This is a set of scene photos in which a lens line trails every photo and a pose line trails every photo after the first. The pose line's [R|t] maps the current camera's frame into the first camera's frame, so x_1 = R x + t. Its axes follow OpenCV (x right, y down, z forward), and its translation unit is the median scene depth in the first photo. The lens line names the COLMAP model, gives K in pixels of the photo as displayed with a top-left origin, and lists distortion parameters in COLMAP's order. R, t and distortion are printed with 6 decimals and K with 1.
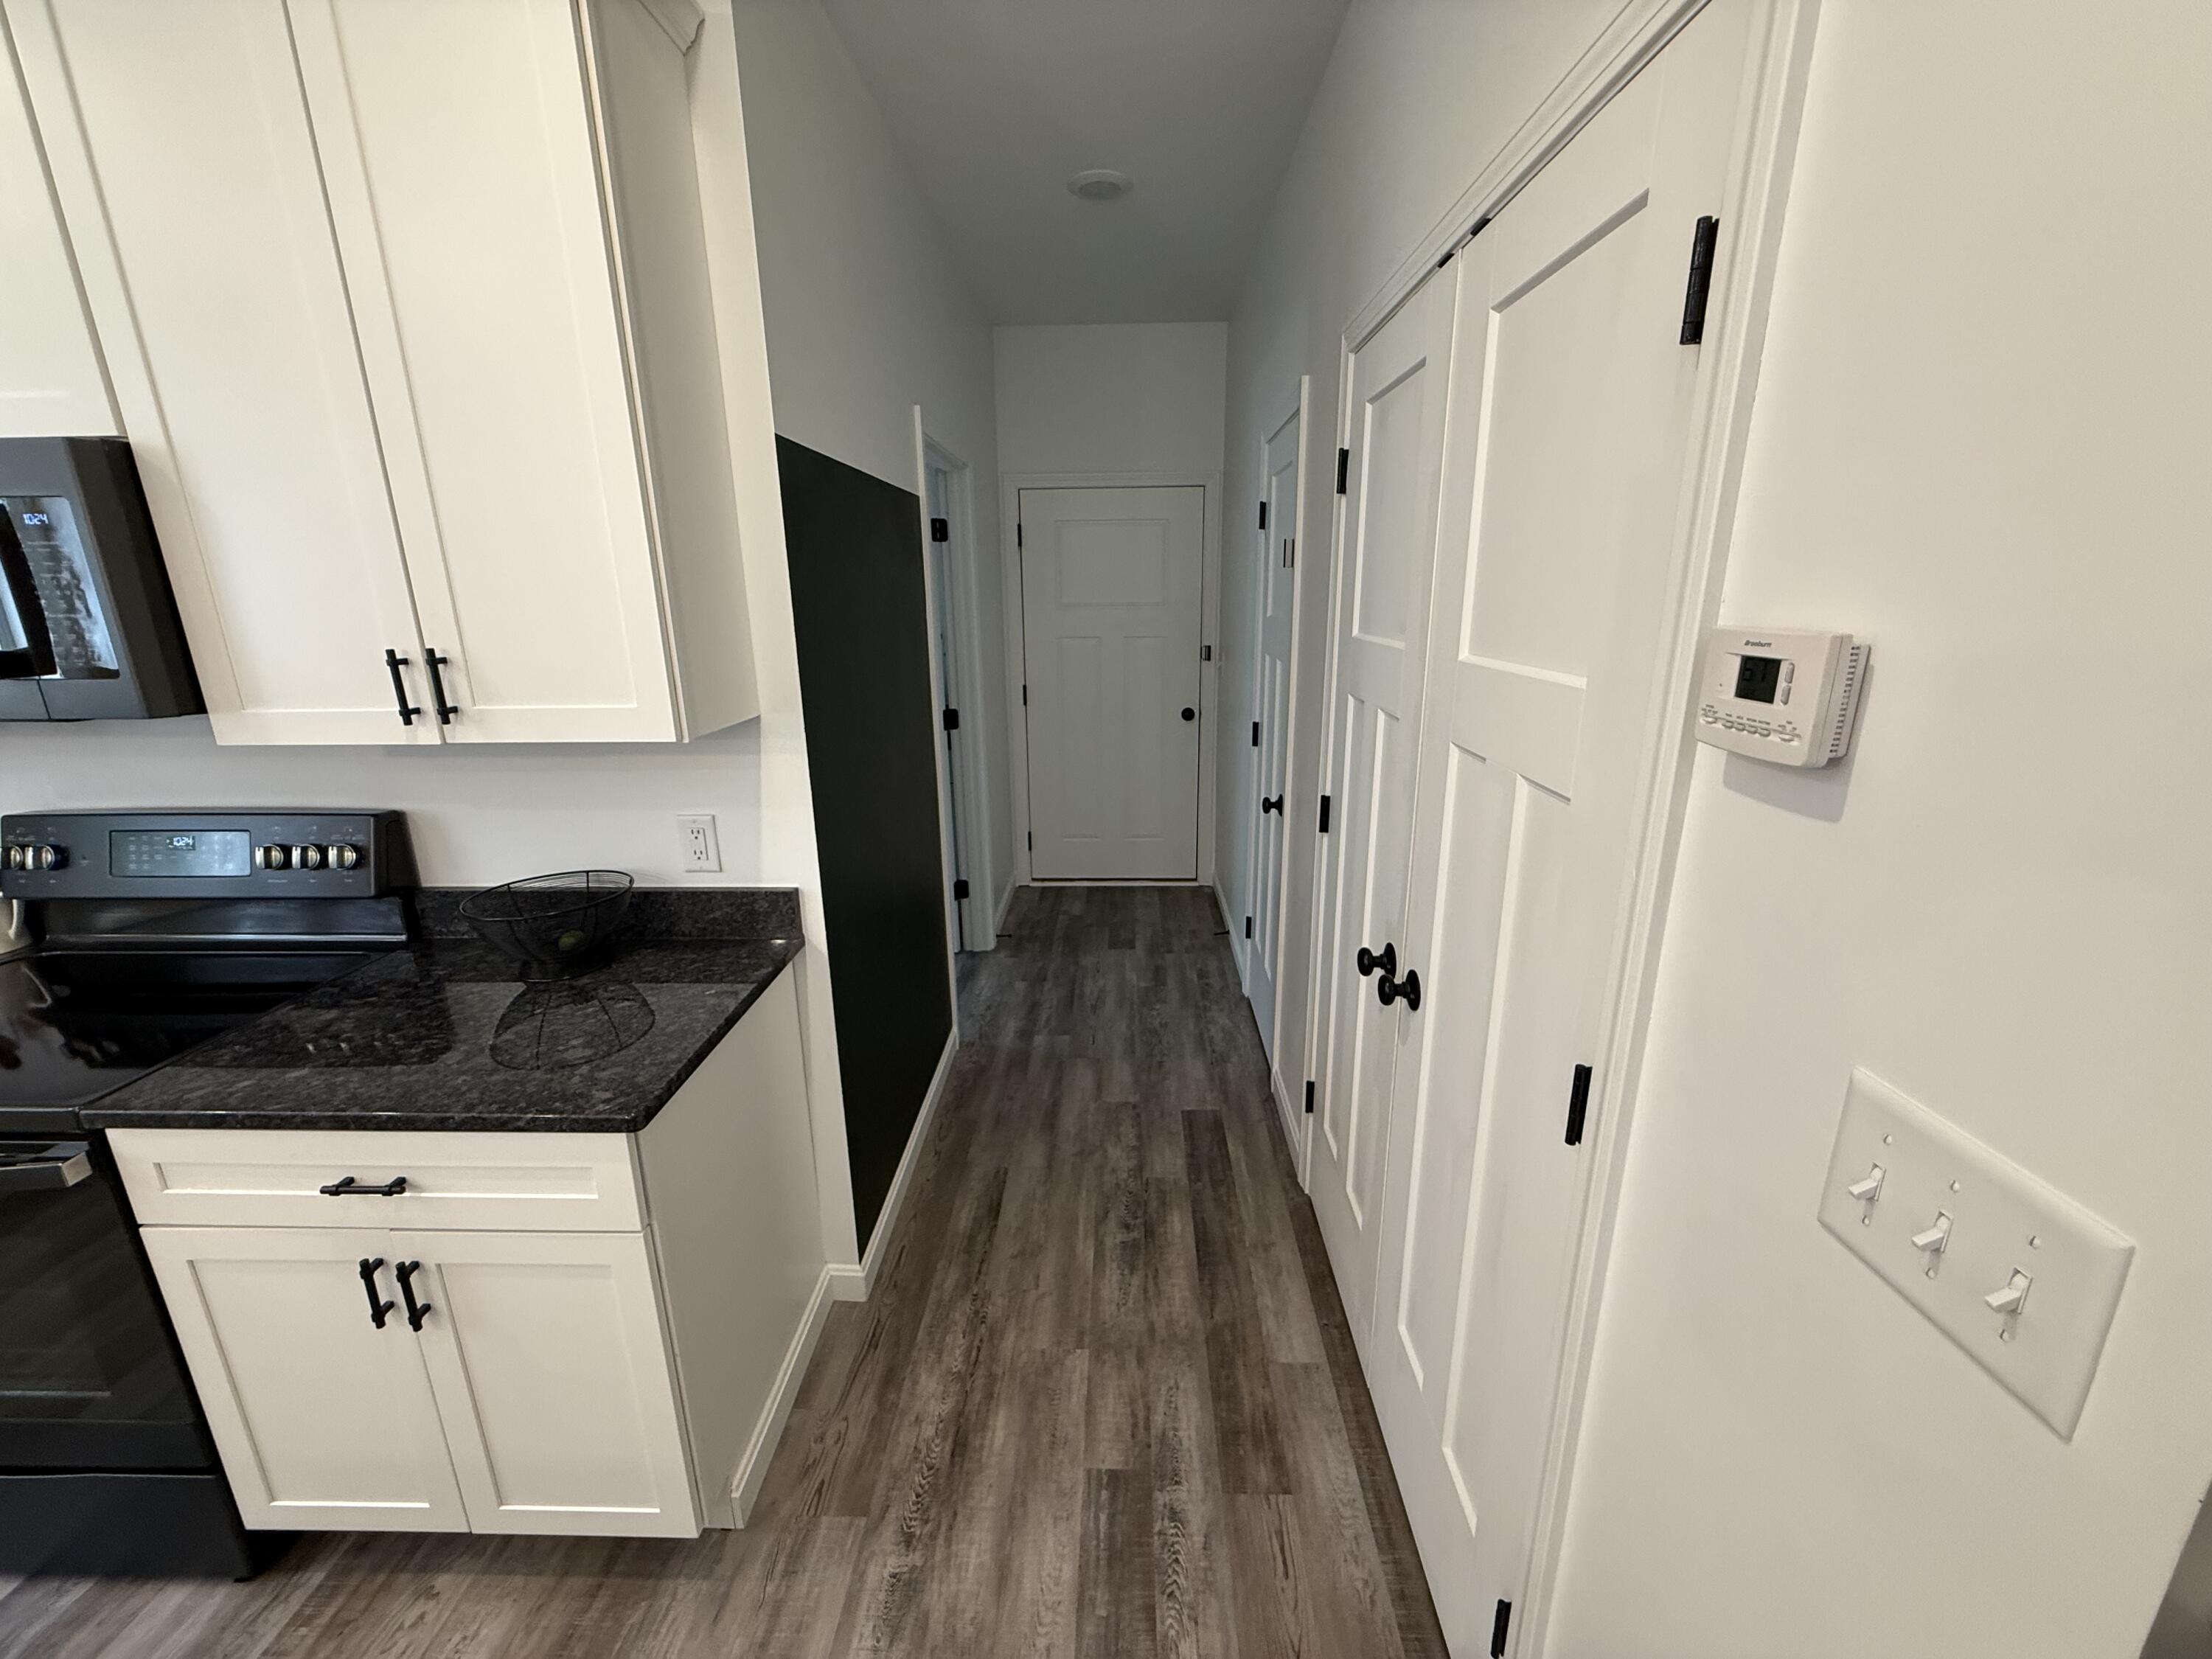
lens RADIAL K [[886.8, 0, 1105.0], [0, 886.8, 833.2], [0, 0, 1]] dist [0.000947, 0.000299]
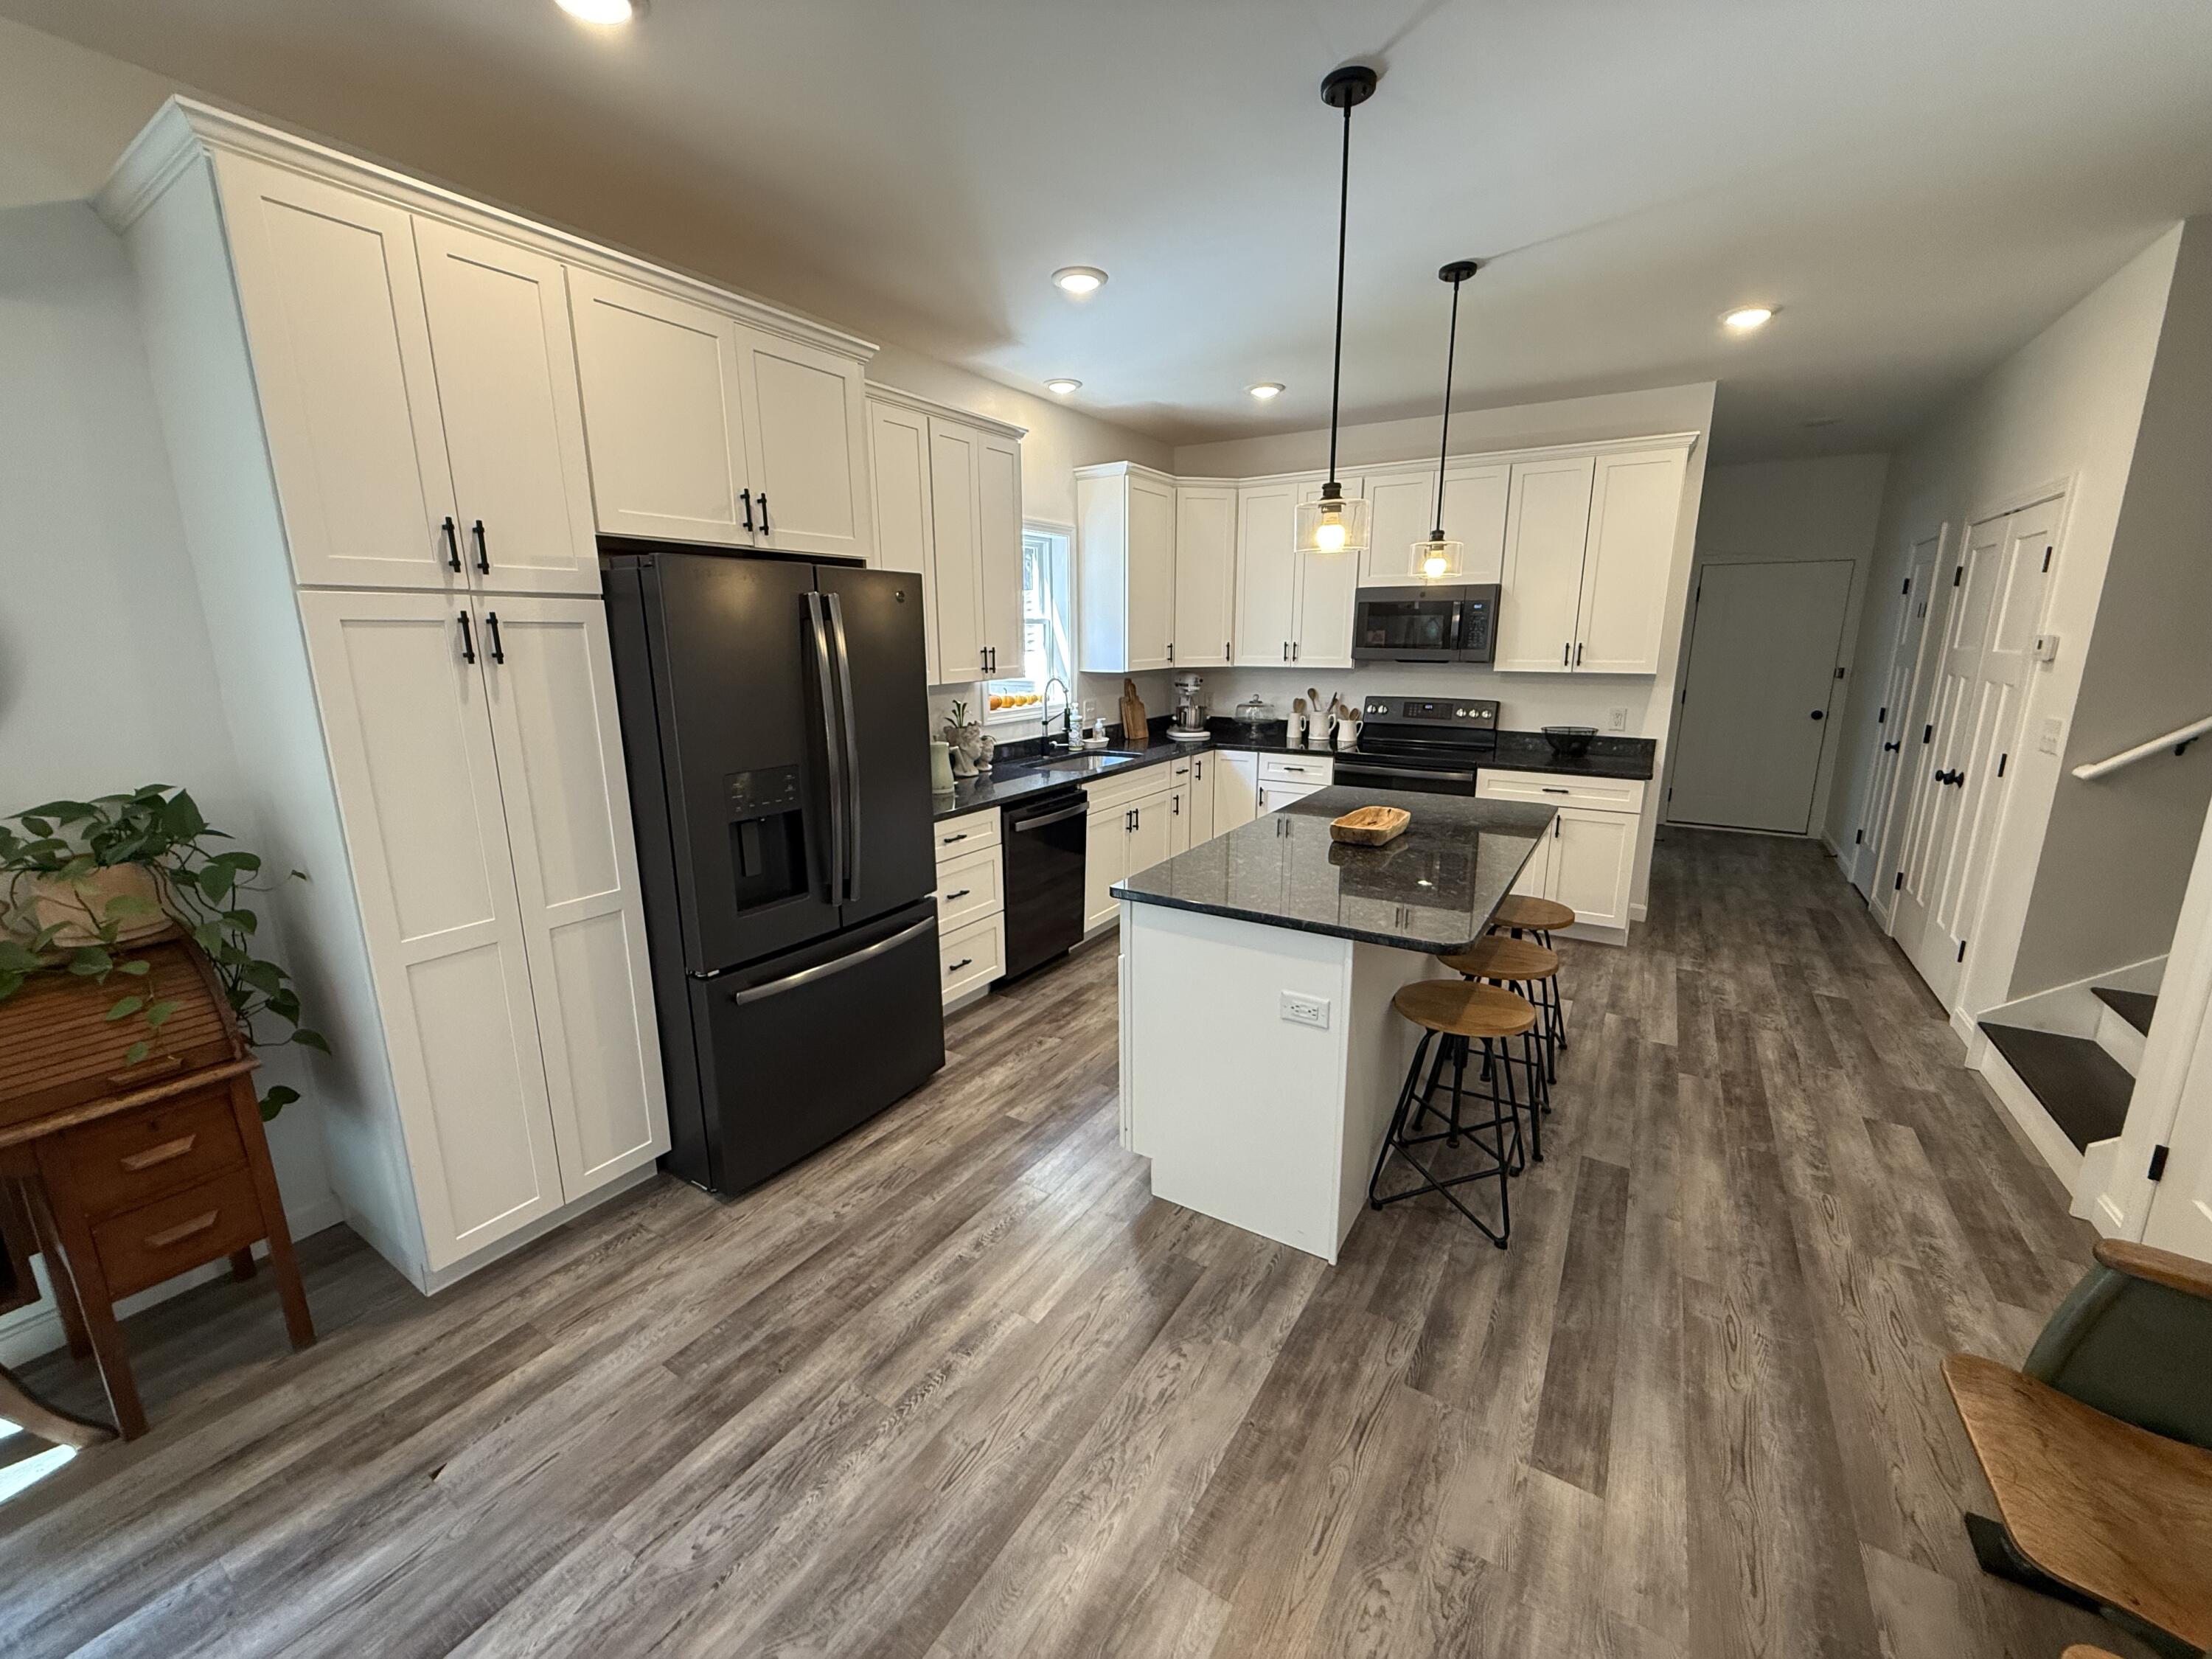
lens RADIAL K [[886.8, 0, 1101.1], [0, 886.8, 823.8], [0, 0, 1]] dist [0.000947, 0.000299]
pose [[0.857574, 0.119778, -0.500220, -0.352396], [-0.145221, 0.989326, -0.012071, 0.495979], [0.493435, 0.082995, 0.865814, -1.761582]]
